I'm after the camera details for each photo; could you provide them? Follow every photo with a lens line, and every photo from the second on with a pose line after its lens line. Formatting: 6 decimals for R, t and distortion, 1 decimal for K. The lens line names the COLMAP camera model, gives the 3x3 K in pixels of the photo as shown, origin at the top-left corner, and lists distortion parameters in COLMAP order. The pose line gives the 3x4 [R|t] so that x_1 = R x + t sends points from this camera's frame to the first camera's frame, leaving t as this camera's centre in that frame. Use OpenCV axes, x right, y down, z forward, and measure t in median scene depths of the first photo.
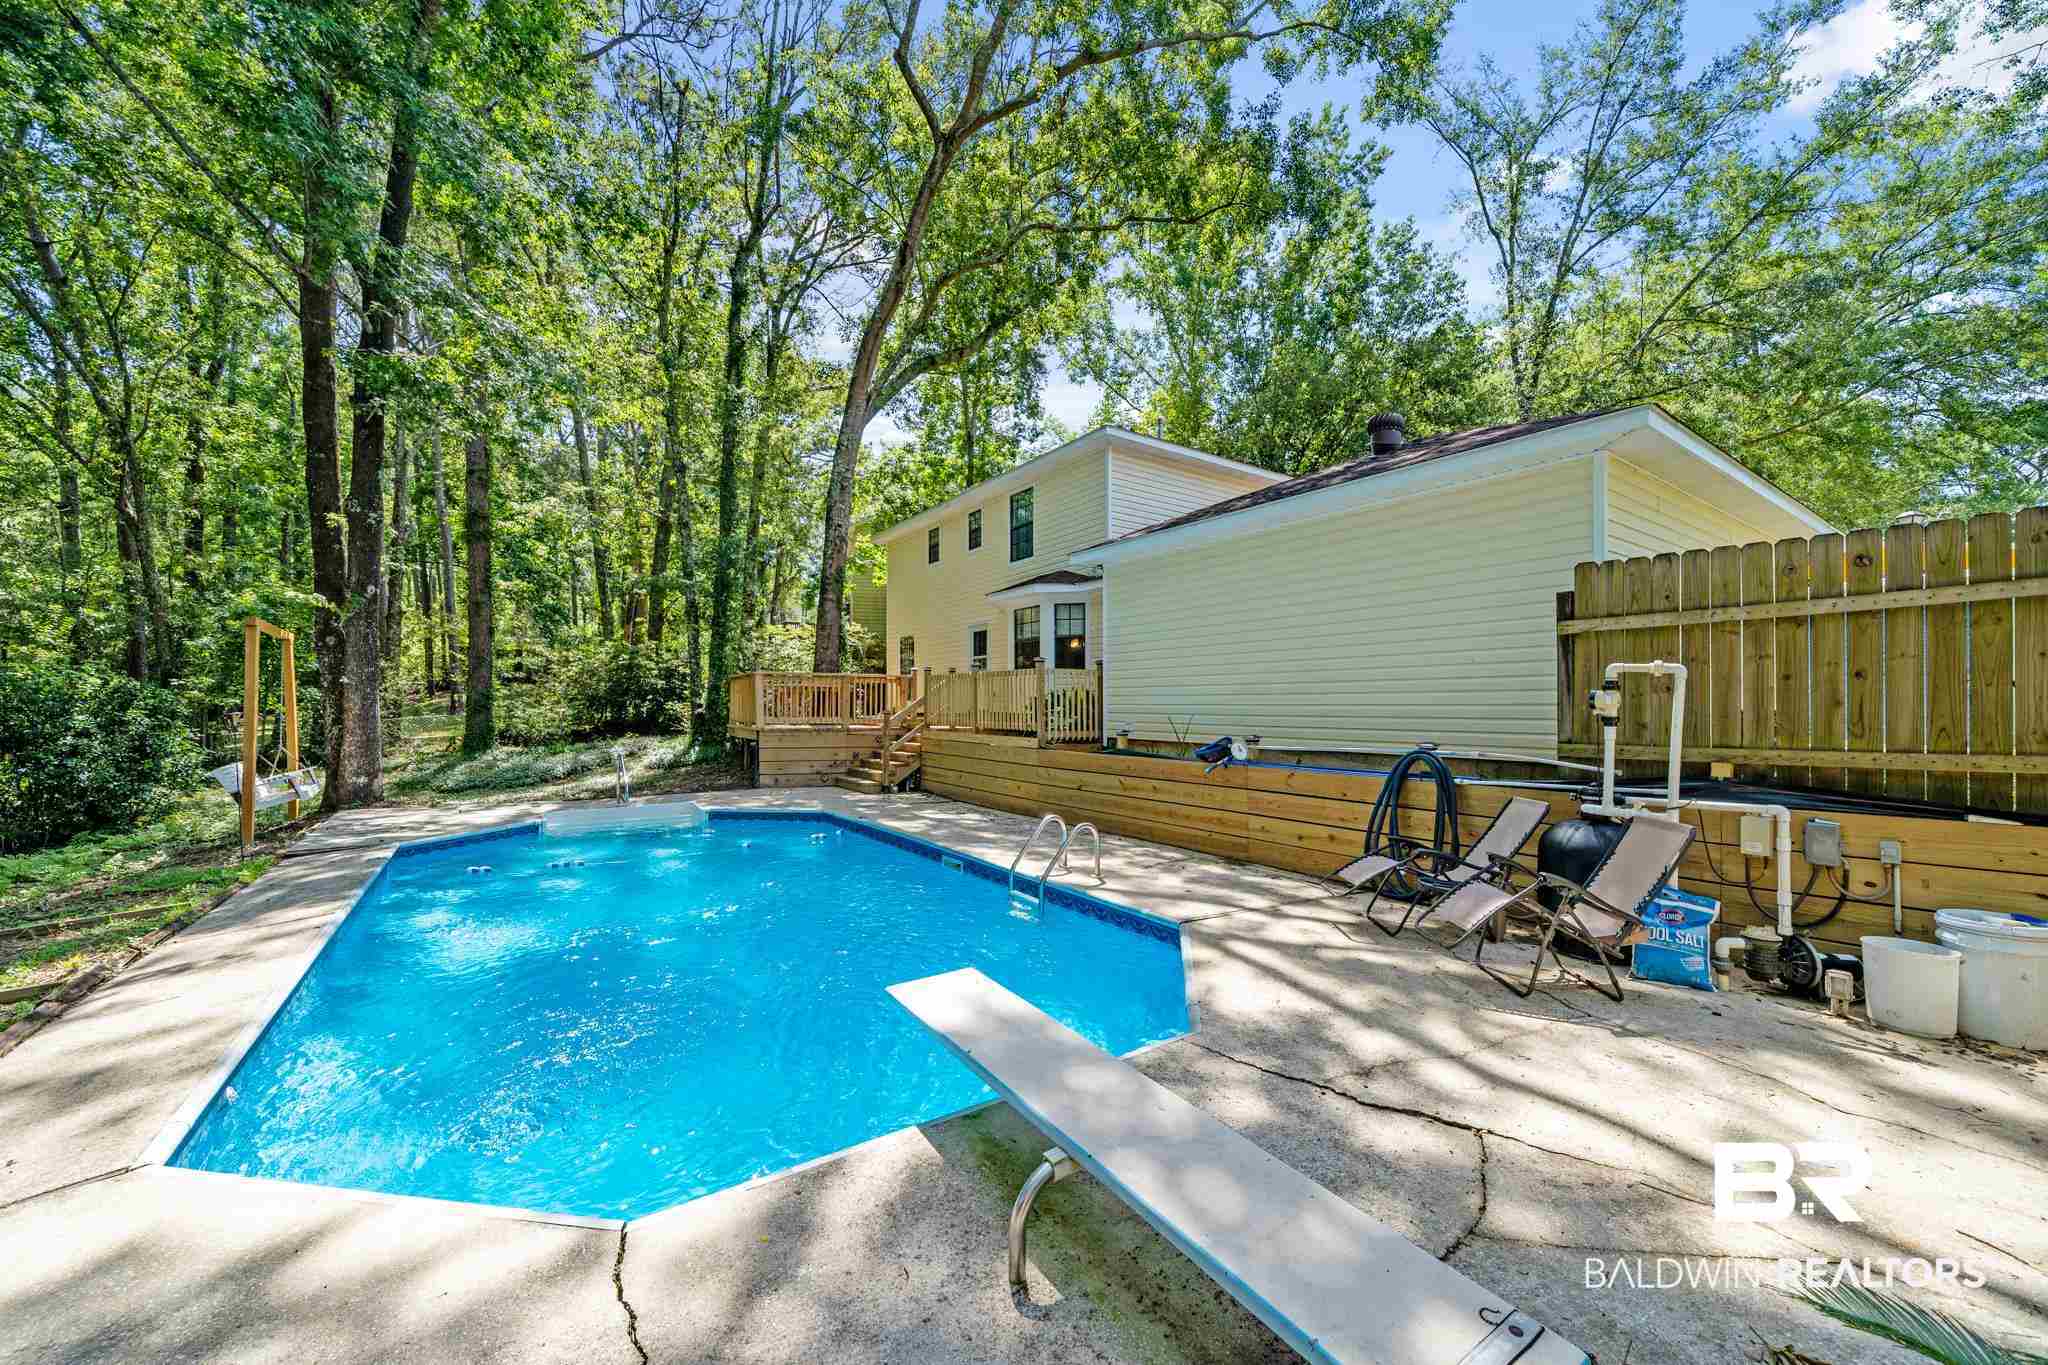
lens RADIAL K [[753.5, 0, 985.9], [0, 753.5, 693.2], [0, 0, 1]] dist [-0.000886, -0.000062]
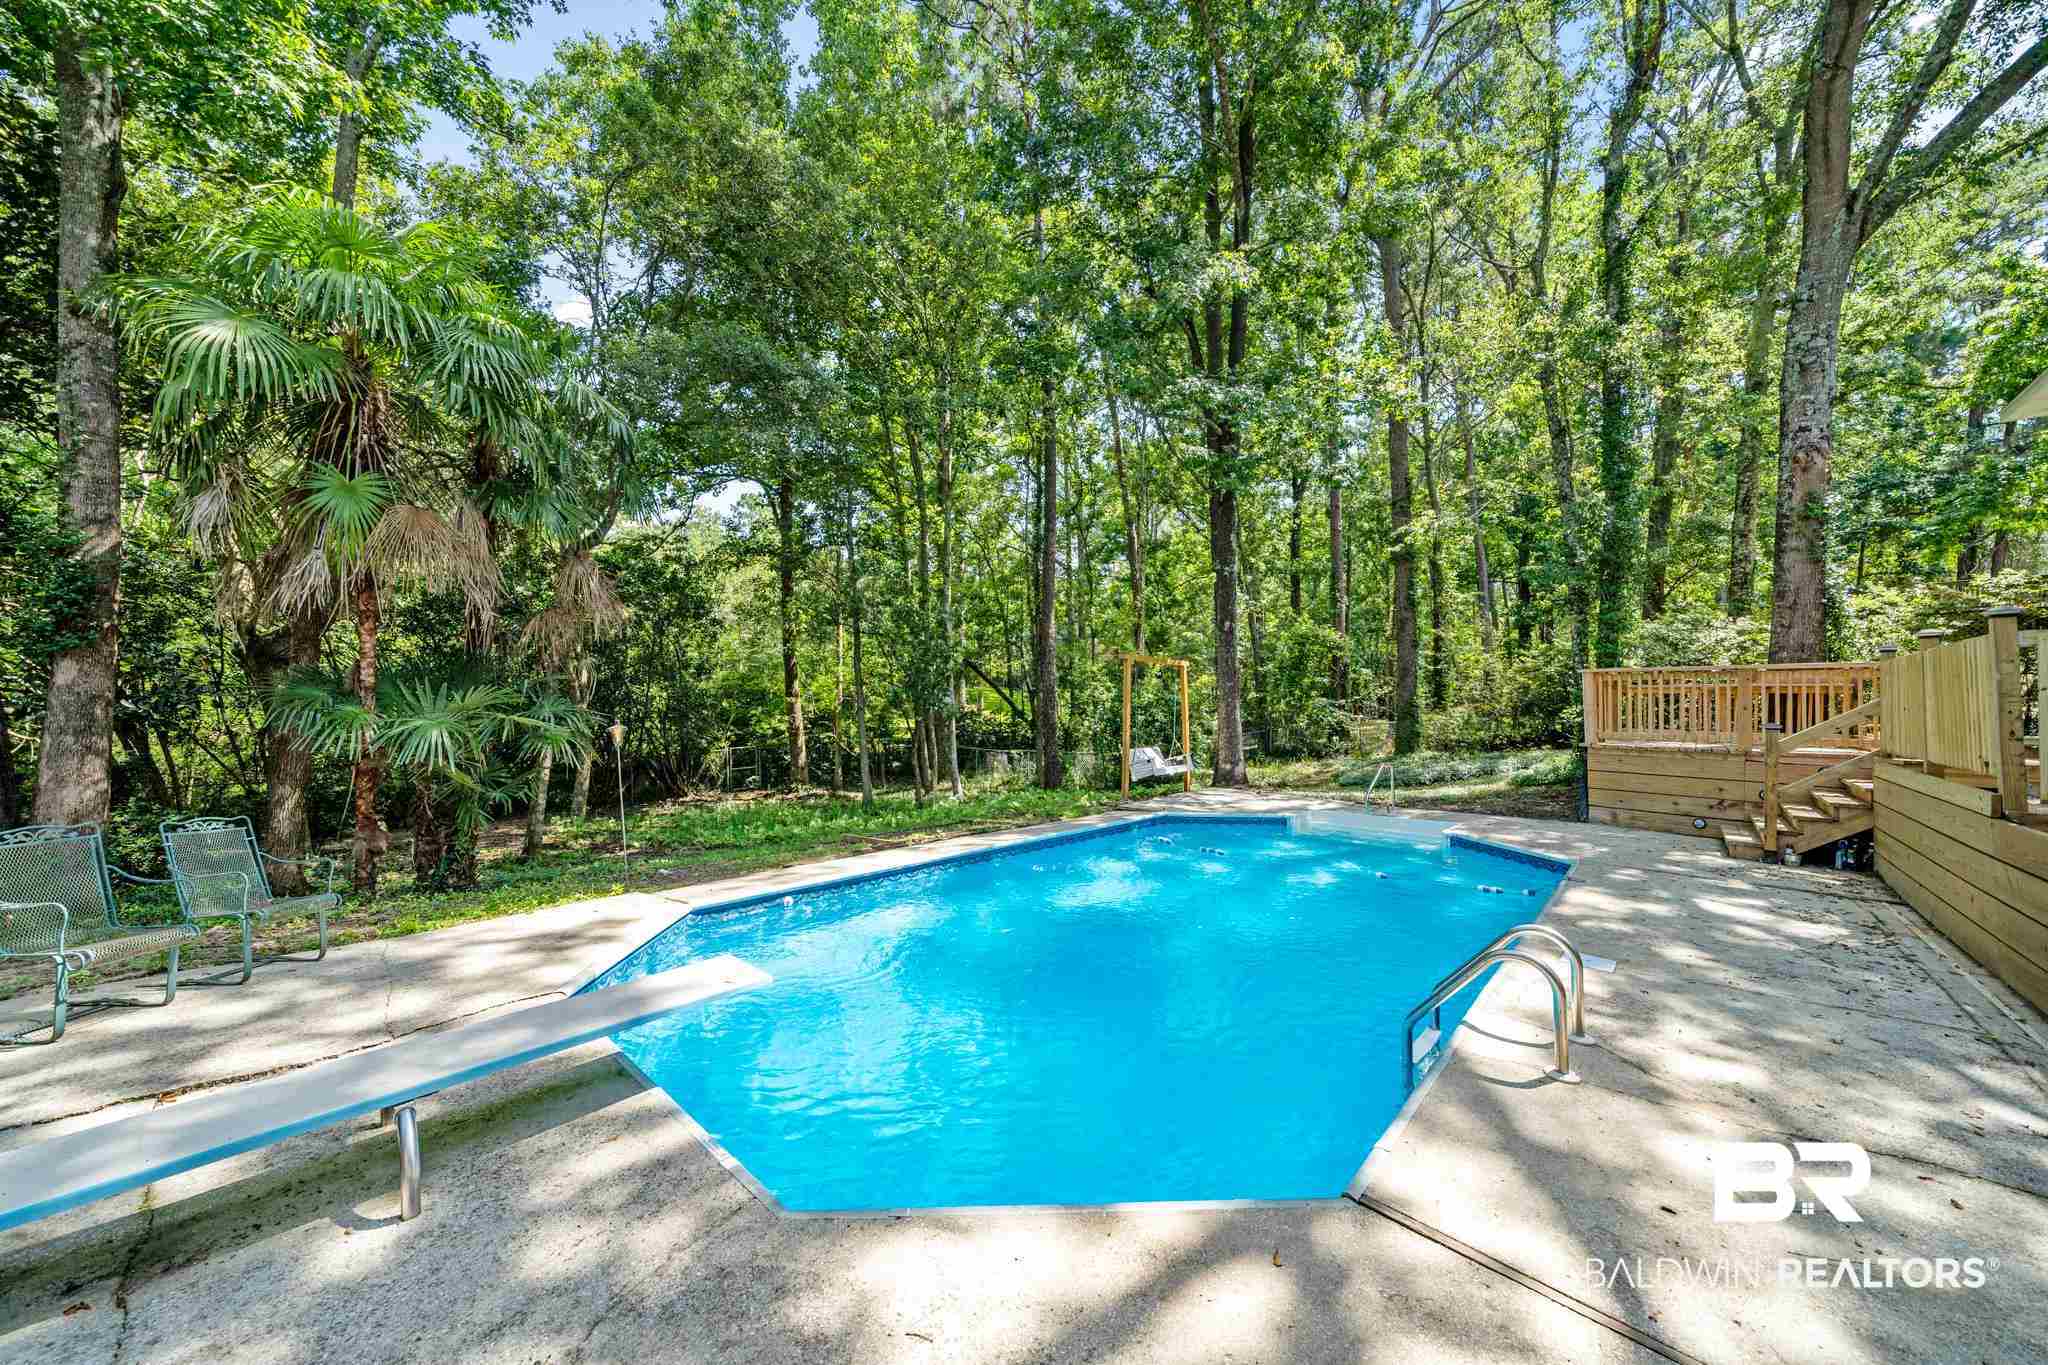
lens RADIAL K [[703.9, 0, 1024.6], [0, 703.9, 695.1], [0, 0, 1]] dist [-0.006738, -0.000262]
pose [[0.245450, -0.016191, -0.969274, 0.268906], [0.010436, 0.999847, -0.014059, 0.001406], [0.969353, -0.006664, 0.245582, 0.300545]]
